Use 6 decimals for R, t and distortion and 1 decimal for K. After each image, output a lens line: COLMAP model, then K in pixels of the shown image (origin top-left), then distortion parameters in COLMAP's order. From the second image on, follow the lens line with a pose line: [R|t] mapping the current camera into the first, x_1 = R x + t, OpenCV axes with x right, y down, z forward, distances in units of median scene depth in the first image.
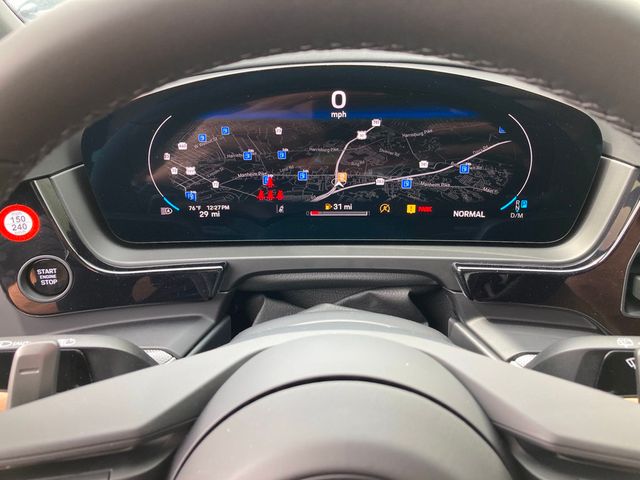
lens RADIAL K [[517.7, 0, 322.4], [0, 517.7, 242.7], [0, 0, 1]] dist [0.037151, -0.052459]
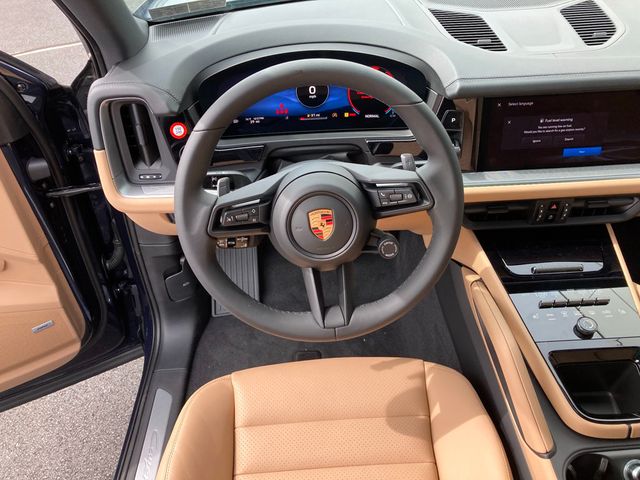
lens RADIAL K [[512.0, 0, 320.0], [0, 512.0, 240.0], [0, 0, 1]] dist [0.012548, 0.008111]
pose [[0.997144, -0.060260, 0.045523, -0.073737], [0.049691, 0.977416, 0.205398, 0.001700], [-0.056872, -0.202549, 0.977619, -1.258029]]
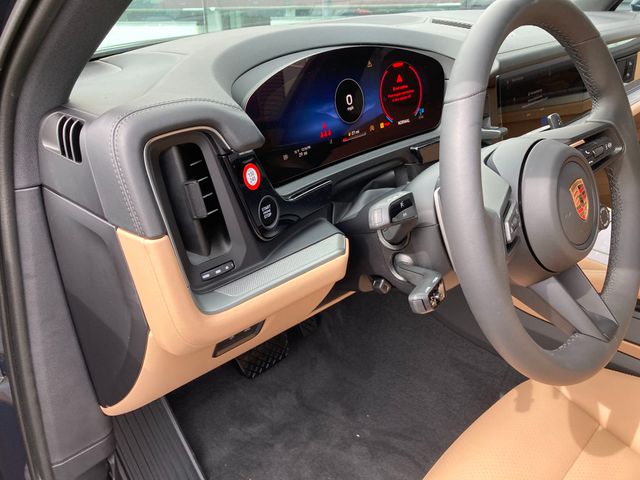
lens RADIAL K [[523.0, 0, 320.0], [0, 523.0, 240.0], [0, 0, 1]] dist [0.044531, -0.053567]
pose [[0.673585, -0.328109, 0.662290, -1.306107], [0.340575, 0.933051, 0.115865, 0.019626], [-0.655966, 0.147515, 0.740235, -0.130313]]
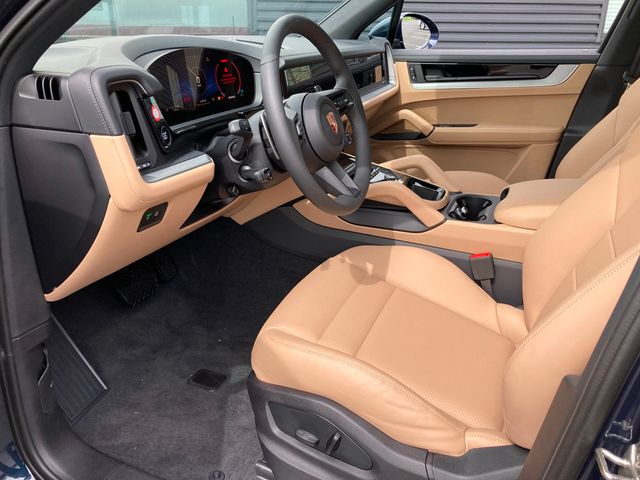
lens RADIAL K [[517.7, 0, 322.4], [0, 517.7, 242.7], [0, 0, 1]] dist [0.037151, -0.052459]
pose [[0.357153, -0.352670, 0.864908, -2.358377], [0.393569, 0.896586, 0.203068, 0.285996], [-0.847080, 0.267875, 0.459019, -0.553196]]
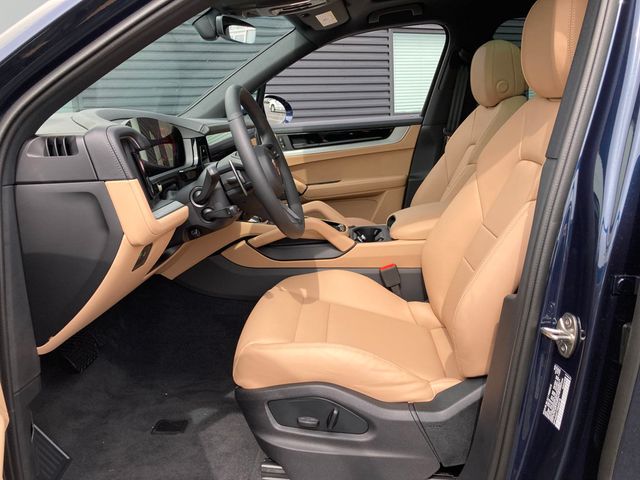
lens RADIAL K [[517.7, 0, 322.4], [0, 517.7, 242.7], [0, 0, 1]] dist [0.037151, -0.052459]
pose [[0.015803, -0.233847, 0.972145, -3.090419], [0.469624, 0.860087, 0.199258, 0.199001], [-0.882725, 0.453393, 0.123412, -0.029658]]
